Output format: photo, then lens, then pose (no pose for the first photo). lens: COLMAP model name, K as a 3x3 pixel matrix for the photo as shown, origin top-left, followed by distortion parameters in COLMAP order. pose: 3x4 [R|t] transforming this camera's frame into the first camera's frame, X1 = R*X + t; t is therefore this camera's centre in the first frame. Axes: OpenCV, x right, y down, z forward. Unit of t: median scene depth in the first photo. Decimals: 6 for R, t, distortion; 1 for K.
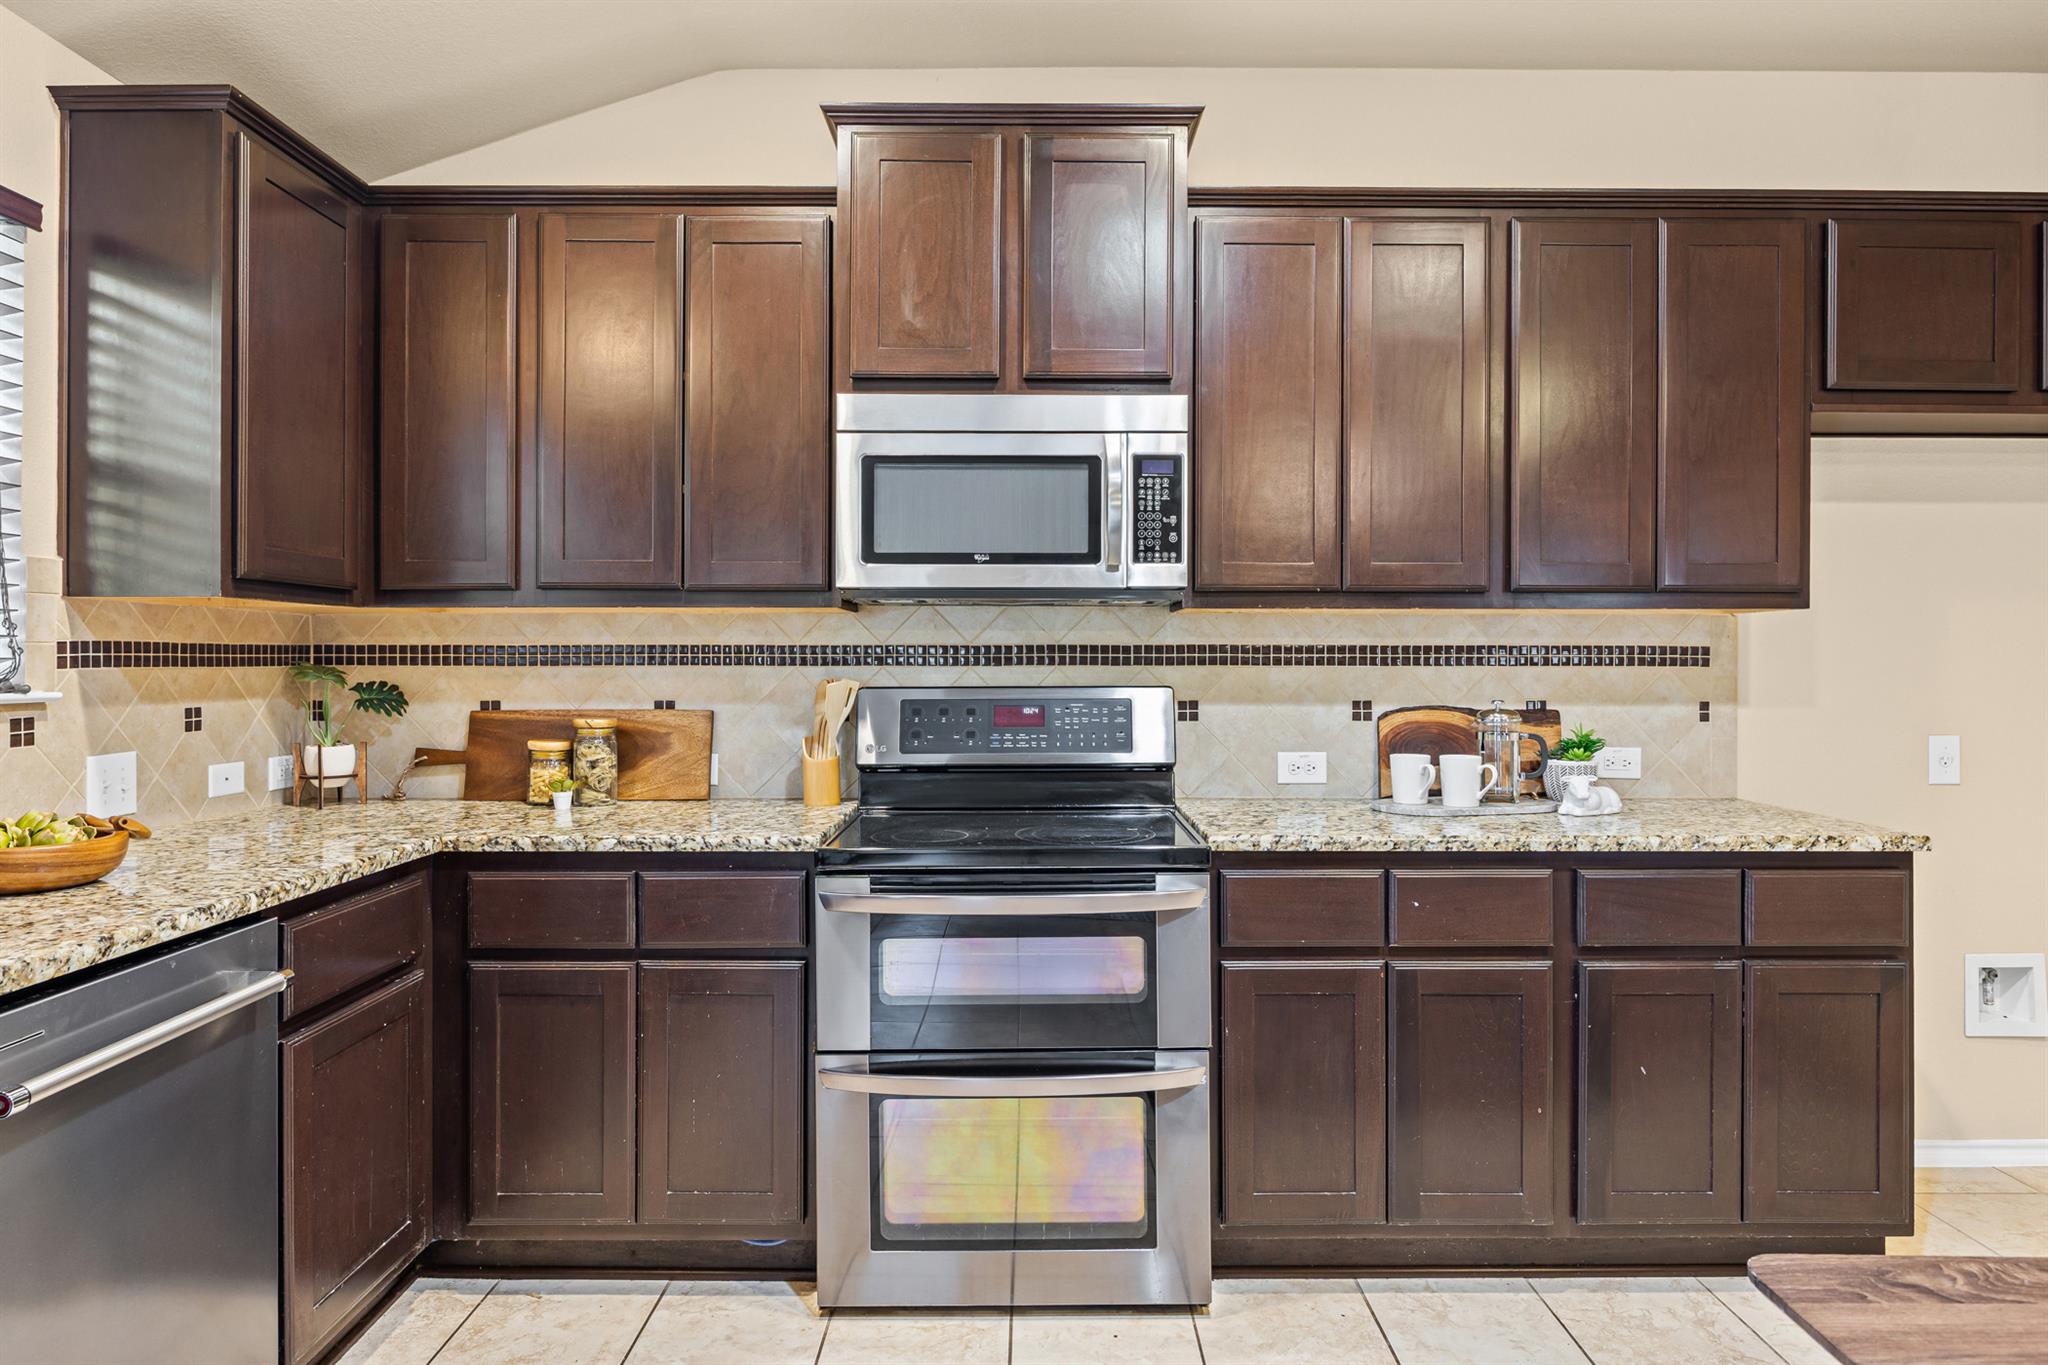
lens RADIAL K [[1212.2, 0, 1029.1], [0, 1212.2, 655.1], [0, 0, 1]] dist [-0.000982, -0.000206]
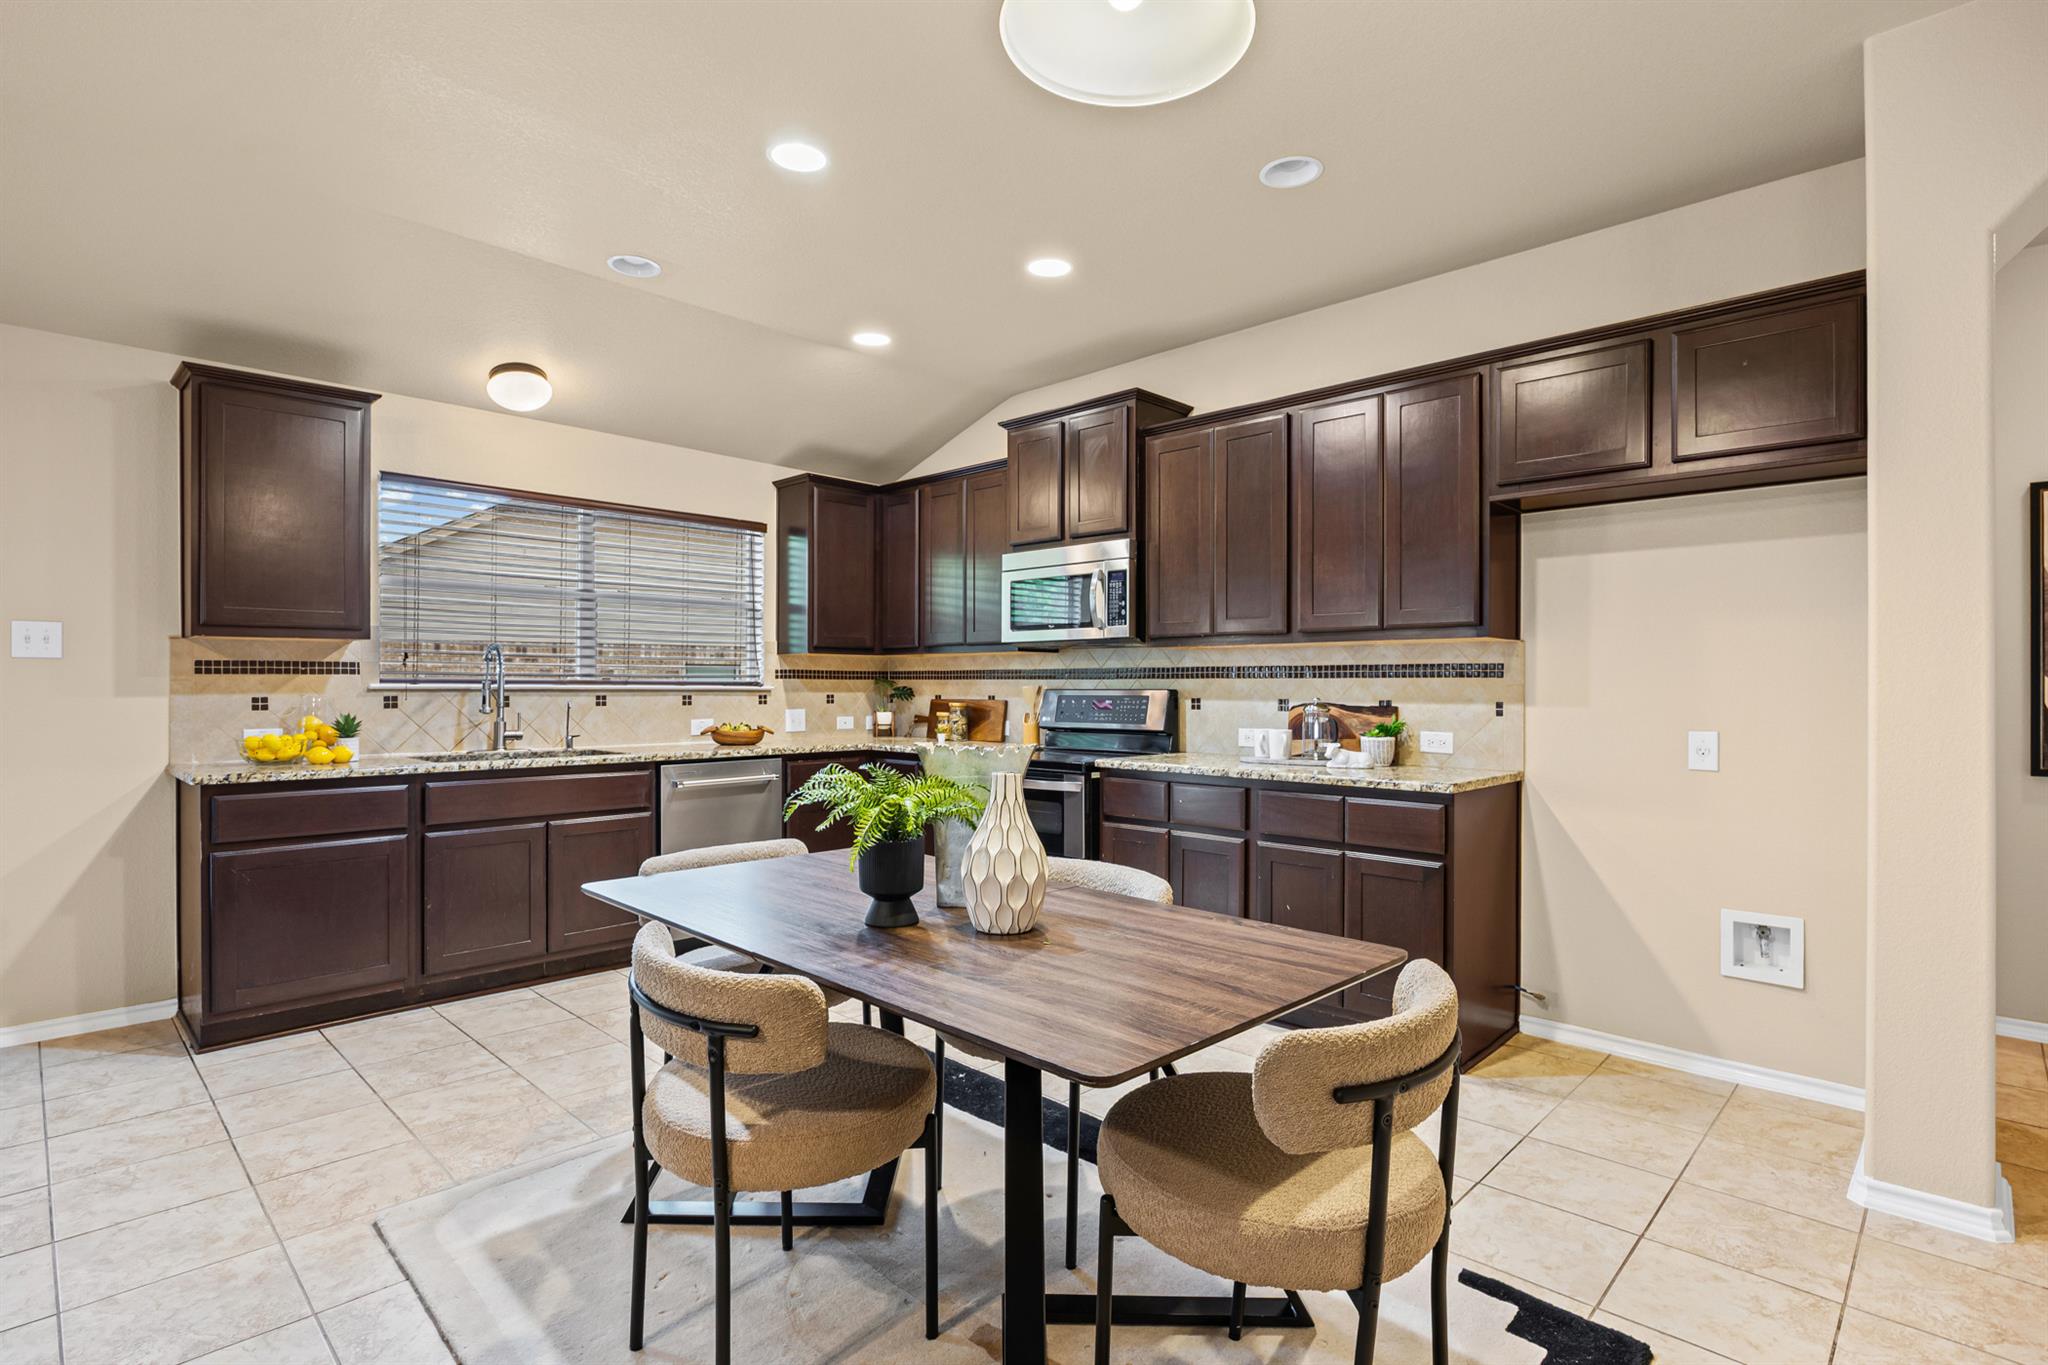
lens RADIAL K [[1001.5, 0, 1024.0], [0, 1001.5, 682.5], [0, 0, 1]] dist [-0.001458, -0.000209]
pose [[0.716821, -0.000926, -0.697256, 1.024860], [-0.001521, 0.999995, -0.002891, 0.020363], [0.697255, 0.003133, 0.716816, -0.247447]]
